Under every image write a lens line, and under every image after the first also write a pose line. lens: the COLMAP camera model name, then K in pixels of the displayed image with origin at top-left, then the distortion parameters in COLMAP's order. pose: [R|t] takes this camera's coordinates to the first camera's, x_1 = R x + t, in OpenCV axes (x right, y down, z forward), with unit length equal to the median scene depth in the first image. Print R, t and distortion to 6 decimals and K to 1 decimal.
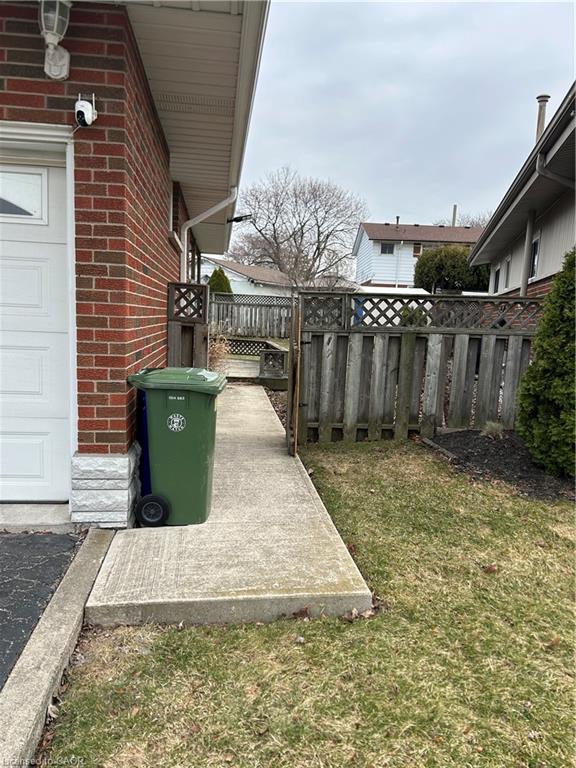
lens RADIAL K [[580.8, 0, 288.0], [0, 580.8, 384.0], [0, 0, 1]] dist [0.062010, -0.001314]
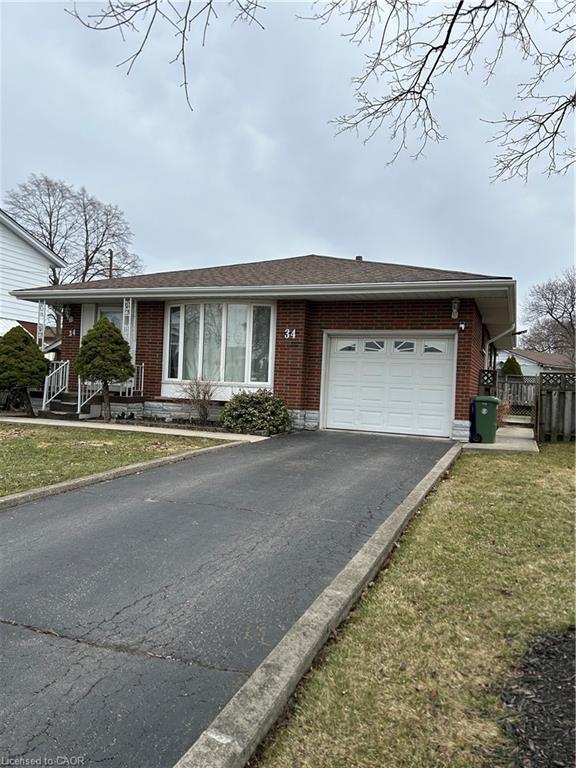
lens RADIAL K [[580.8, 0, 288.0], [0, 580.8, 384.0], [0, 0, 1]] dist [0.062010, -0.001314]
pose [[0.881443, -0.002641, -0.472283, 0.228398], [-0.064946, 0.989807, -0.126747, 0.233121], [0.467803, 0.142393, 0.872287, -1.412658]]
